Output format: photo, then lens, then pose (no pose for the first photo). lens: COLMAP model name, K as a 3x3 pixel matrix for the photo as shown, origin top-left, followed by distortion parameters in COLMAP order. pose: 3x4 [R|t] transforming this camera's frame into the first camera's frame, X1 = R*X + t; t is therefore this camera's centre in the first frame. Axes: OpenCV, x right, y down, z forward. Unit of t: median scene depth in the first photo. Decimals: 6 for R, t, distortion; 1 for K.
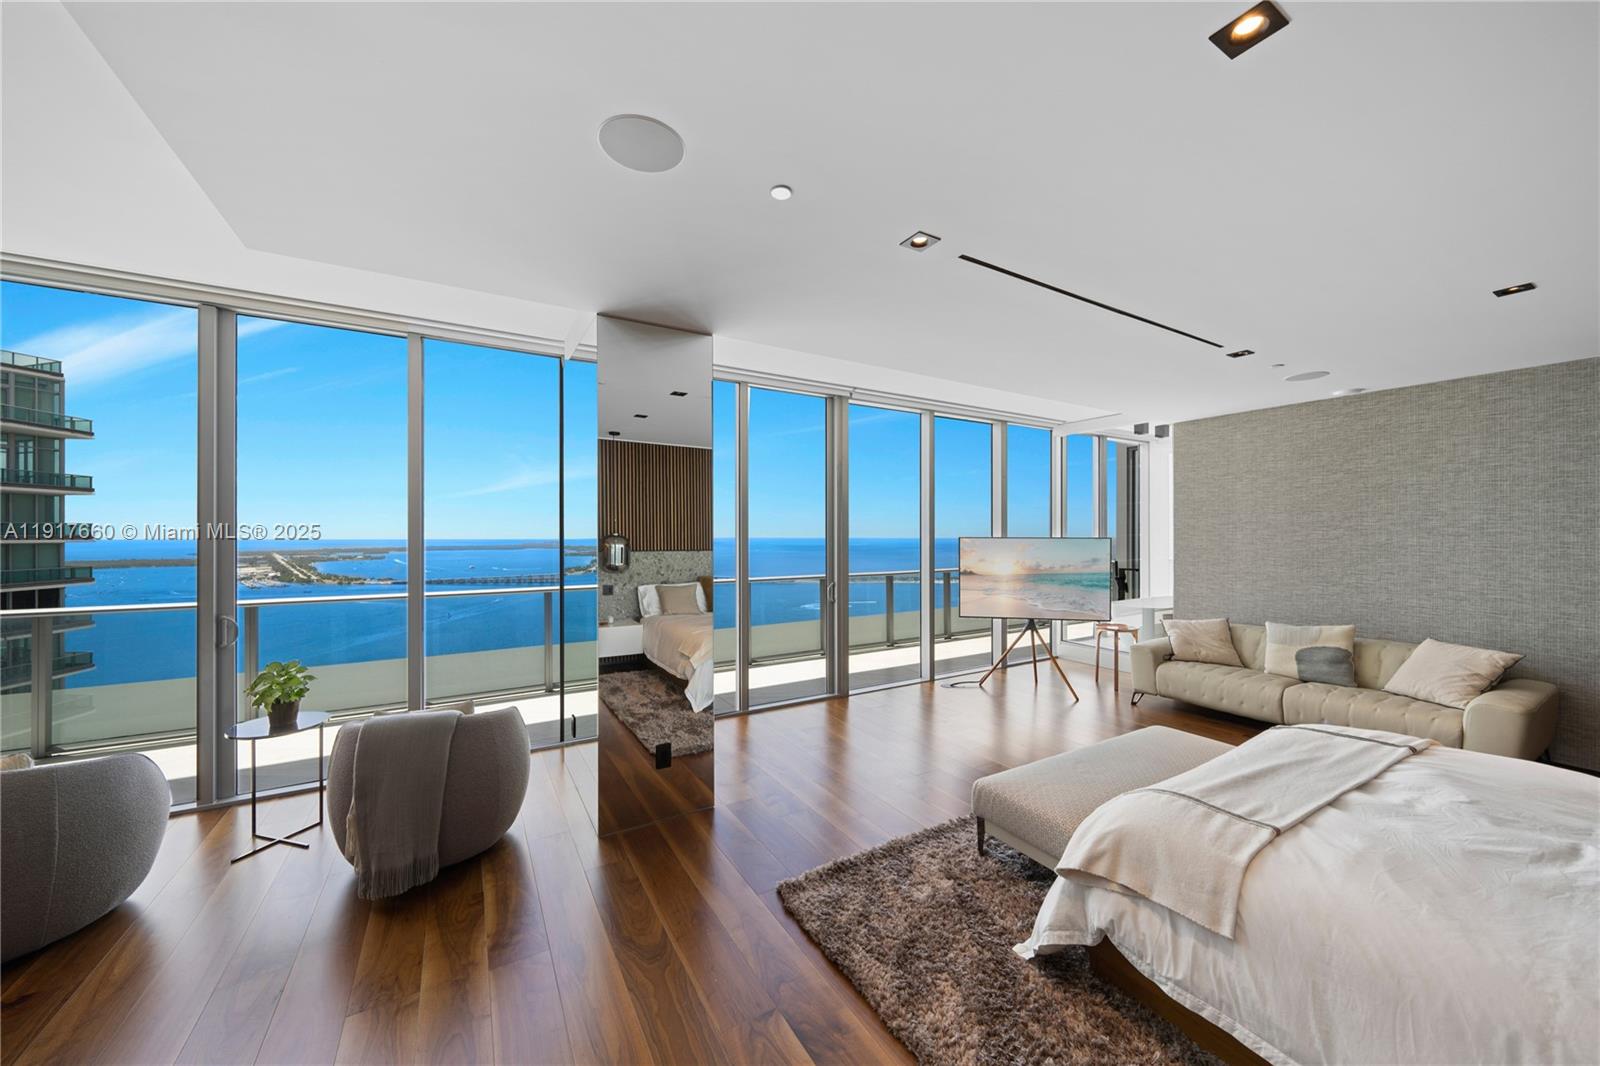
lens RADIAL K [[567.7, 0, 798.4], [0, 567.7, 532.7], [0, 0, 1]] dist [-0.006000, -0.000622]
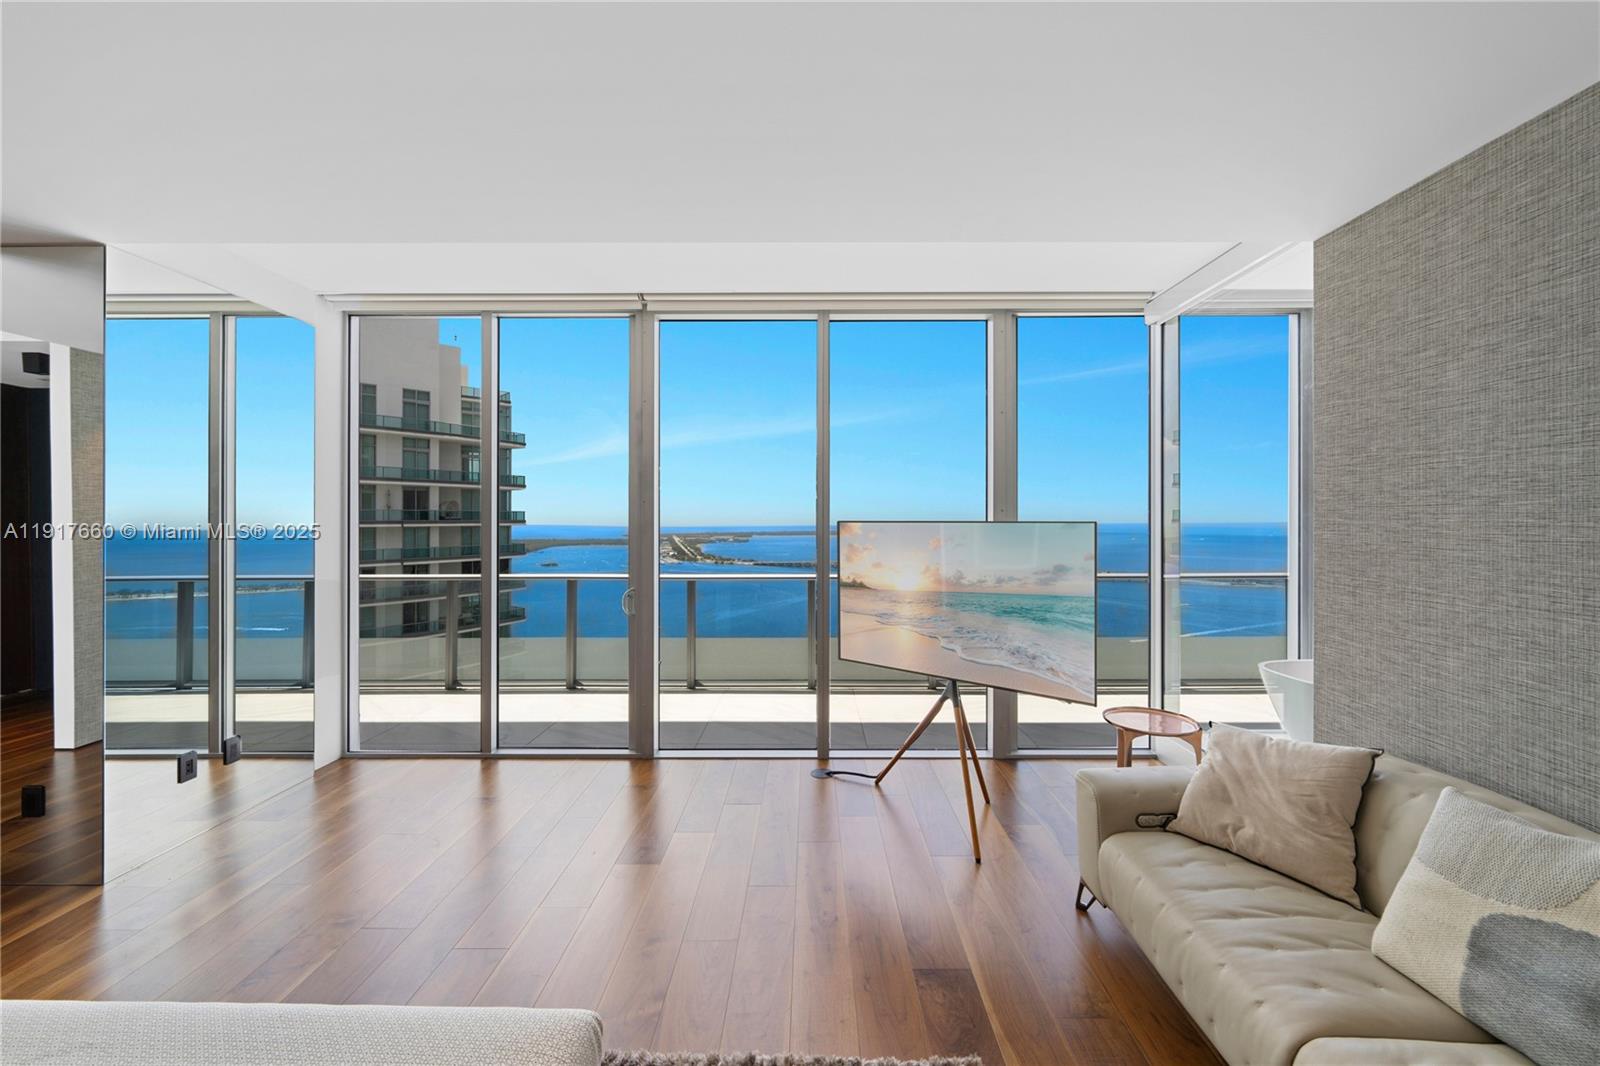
lens RADIAL K [[636.9, 0, 800.8], [0, 636.9, 513.0], [0, 0, 1]] dist [-0.002392, -0.000401]
pose [[0.849039, -0.006113, -0.528295, 0.095029], [0.002425, 0.999968, -0.007673, 0.000748], [0.528325, 0.005234, 0.849026, 0.067705]]
